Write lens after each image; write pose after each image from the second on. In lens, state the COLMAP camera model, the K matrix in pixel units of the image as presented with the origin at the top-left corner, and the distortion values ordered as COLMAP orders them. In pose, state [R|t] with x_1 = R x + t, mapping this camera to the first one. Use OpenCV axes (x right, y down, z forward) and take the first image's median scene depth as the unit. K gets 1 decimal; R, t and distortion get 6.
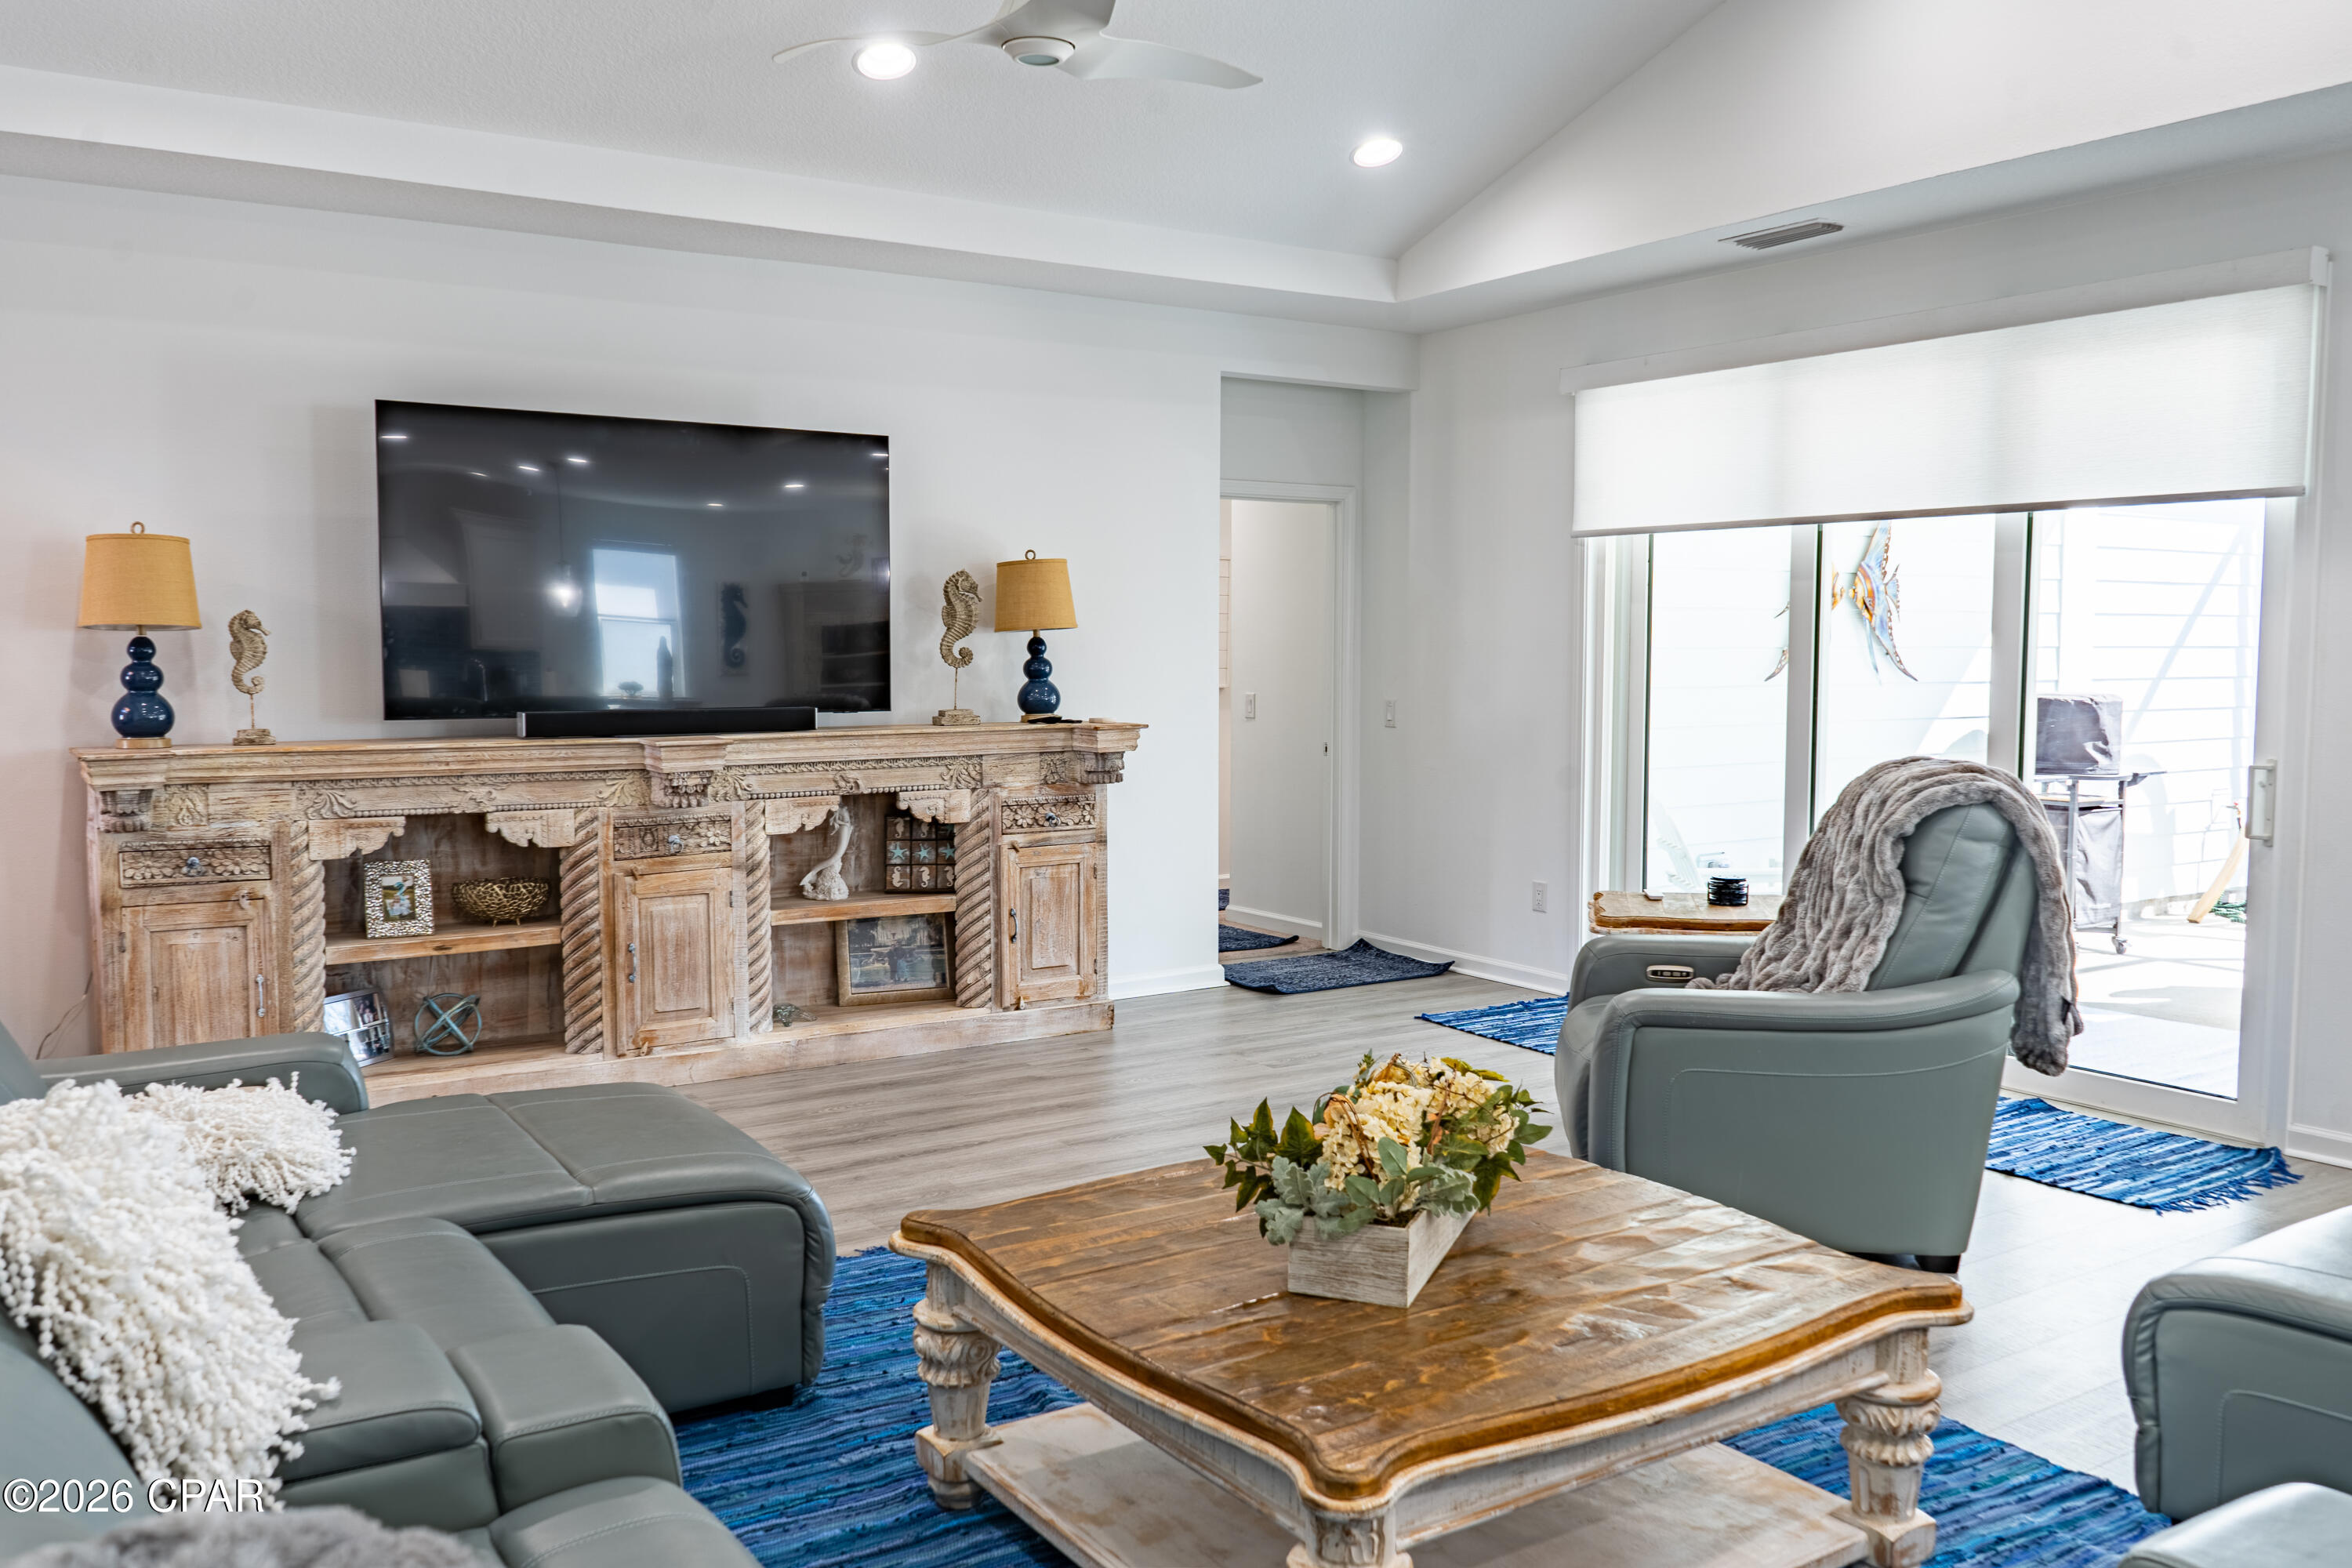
lens RADIAL K [[1897.2, 0, 1187.1], [0, 1897.2, 775.4], [0, 0, 1]] dist [-0.012565, 0.017020]
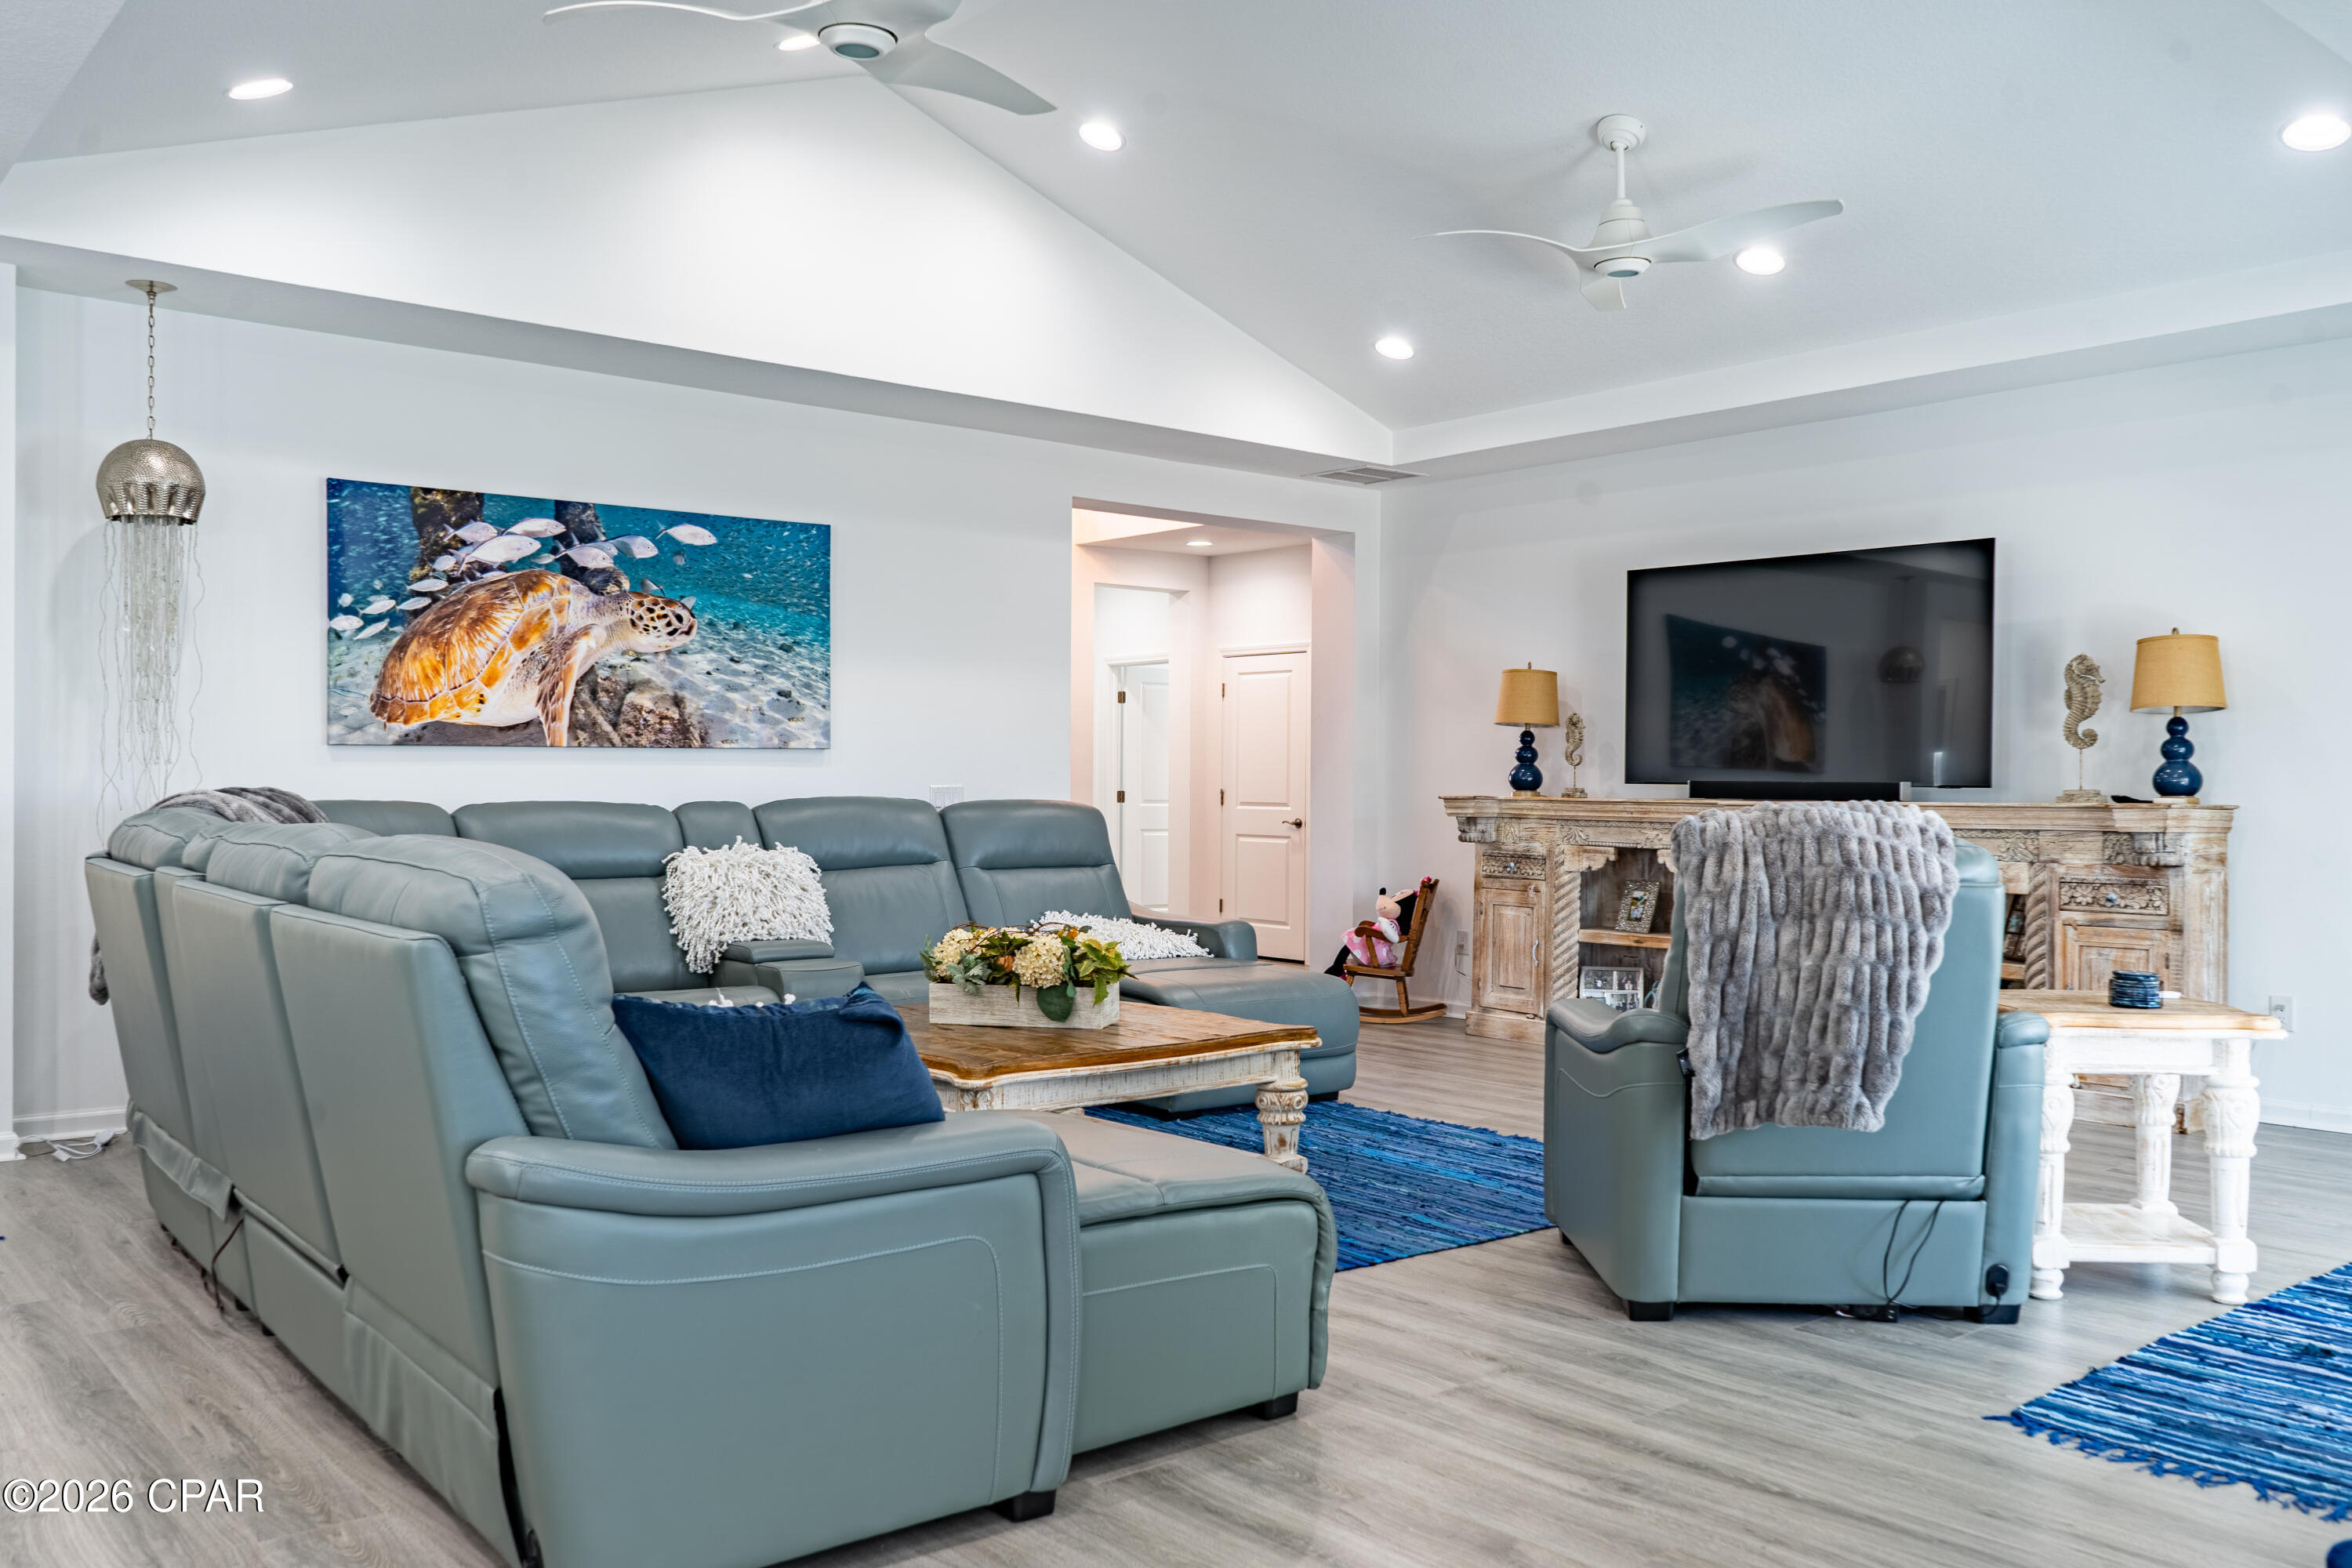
lens RADIAL K [[1897.2, 0, 1177.5], [0, 1897.2, 780.7], [0, 0, 1]] dist [-0.012565, 0.017020]
pose [[0.117577, -0.001055, -0.993063, 0.863786], [-0.079989, 0.996740, -0.010530, 0.010664], [0.989837, 0.080672, 0.117110, 0.409579]]
